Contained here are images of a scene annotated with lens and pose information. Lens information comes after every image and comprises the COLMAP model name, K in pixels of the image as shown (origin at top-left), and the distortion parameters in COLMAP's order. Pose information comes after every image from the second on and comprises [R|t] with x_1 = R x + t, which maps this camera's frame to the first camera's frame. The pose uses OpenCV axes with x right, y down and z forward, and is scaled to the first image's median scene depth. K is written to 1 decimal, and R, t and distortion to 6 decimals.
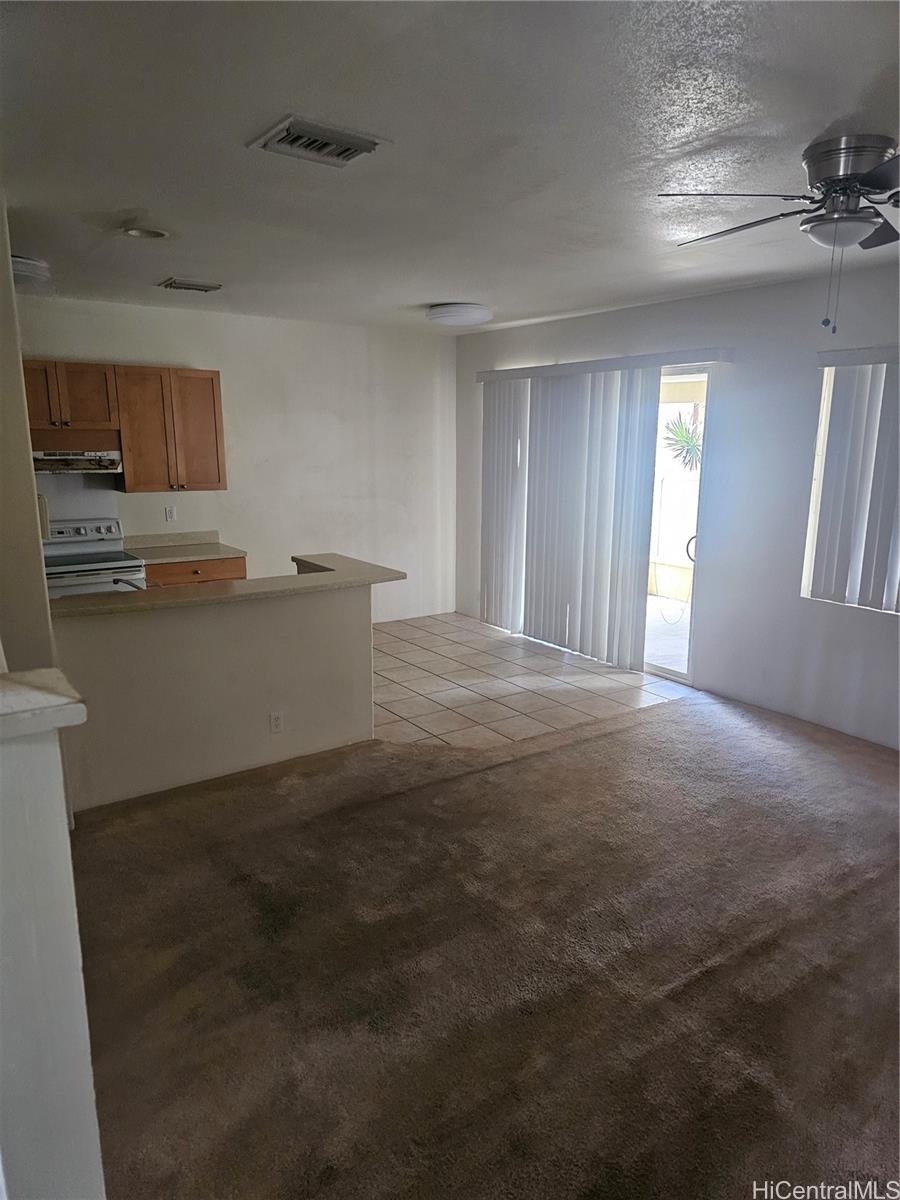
lens RADIAL K [[791.4, 0, 450.0], [0, 791.4, 600.0], [0, 0, 1]] dist [0.112781, -0.143269]
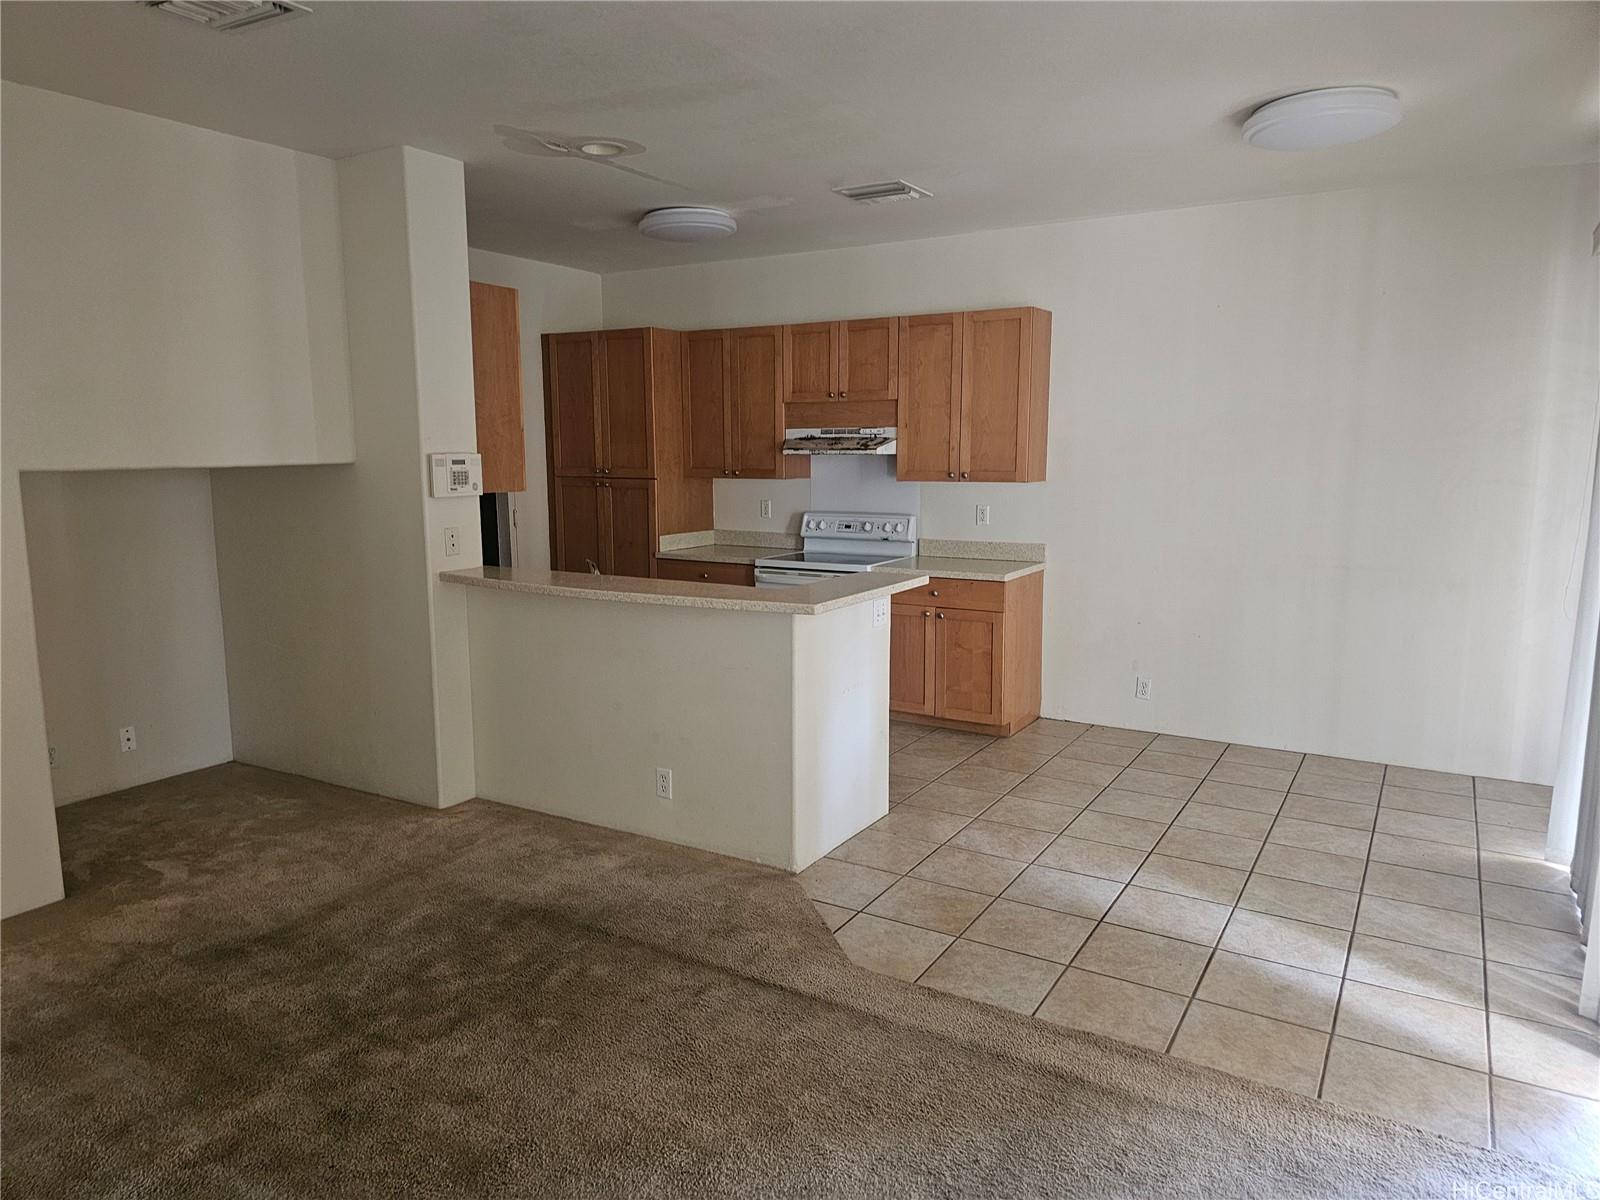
lens RADIAL K [[1055.2, 0, 800.0], [0, 1055.2, 600.0], [0, 0, 1]] dist [0.112781, -0.143269]
pose [[0.406379, 0.125918, -0.904987, 0.505858], [-0.178337, 0.982340, 0.056600, -0.063319], [0.896132, 0.138392, 0.421658, 0.517272]]
